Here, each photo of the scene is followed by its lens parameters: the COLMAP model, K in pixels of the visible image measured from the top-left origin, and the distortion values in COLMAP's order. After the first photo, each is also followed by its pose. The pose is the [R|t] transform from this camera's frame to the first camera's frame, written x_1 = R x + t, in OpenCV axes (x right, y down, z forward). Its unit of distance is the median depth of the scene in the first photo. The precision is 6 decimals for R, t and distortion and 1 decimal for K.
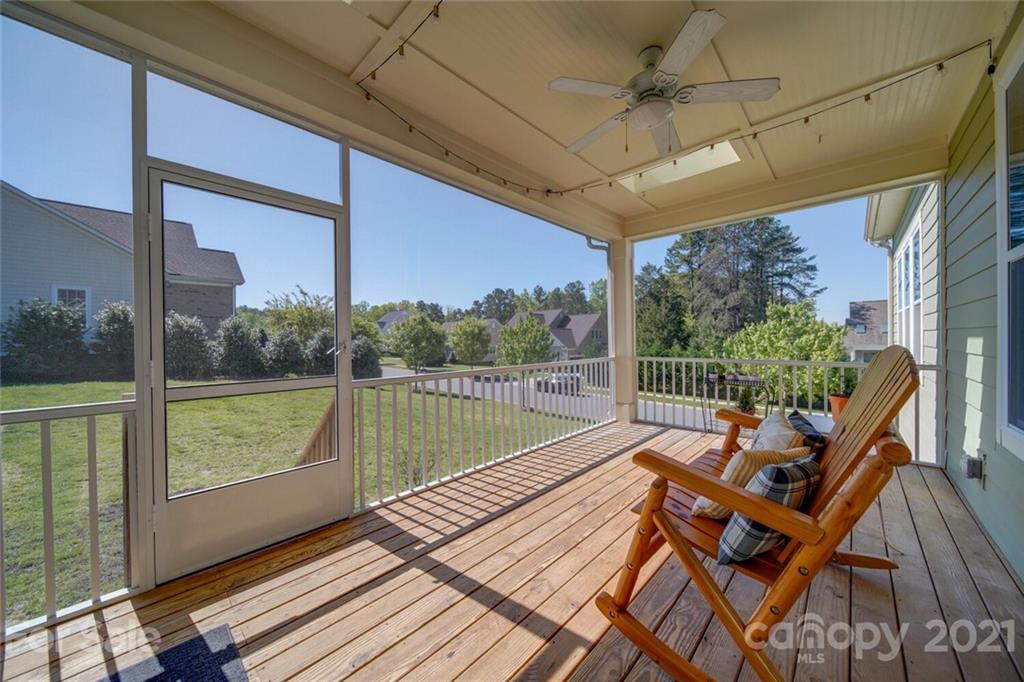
lens RADIAL K [[361.2, 0, 510.1], [0, 361.2, 338.9], [0, 0, 1]] dist [0.000746, -0.000070]
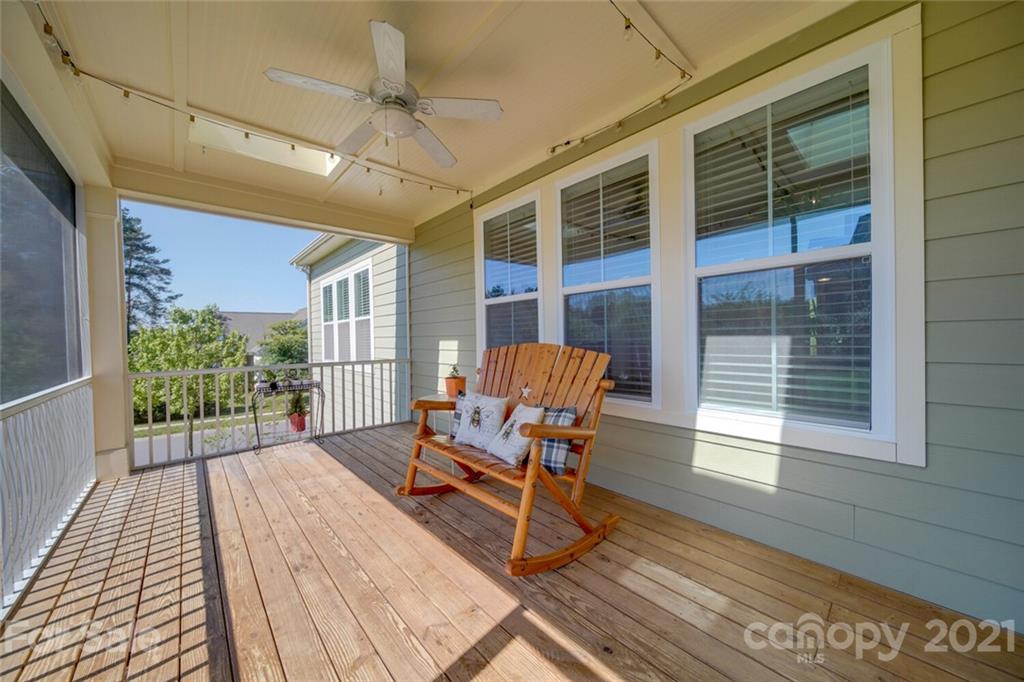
lens RADIAL K [[361.2, 0, 510.1], [0, 361.2, 338.9], [0, 0, 1]] dist [0.000746, -0.000070]
pose [[0.089275, 0.004605, 0.995996, -0.104541], [0.016722, 0.999841, -0.006121, 0.000686], [-0.995867, 0.017201, 0.089184, 0.104443]]
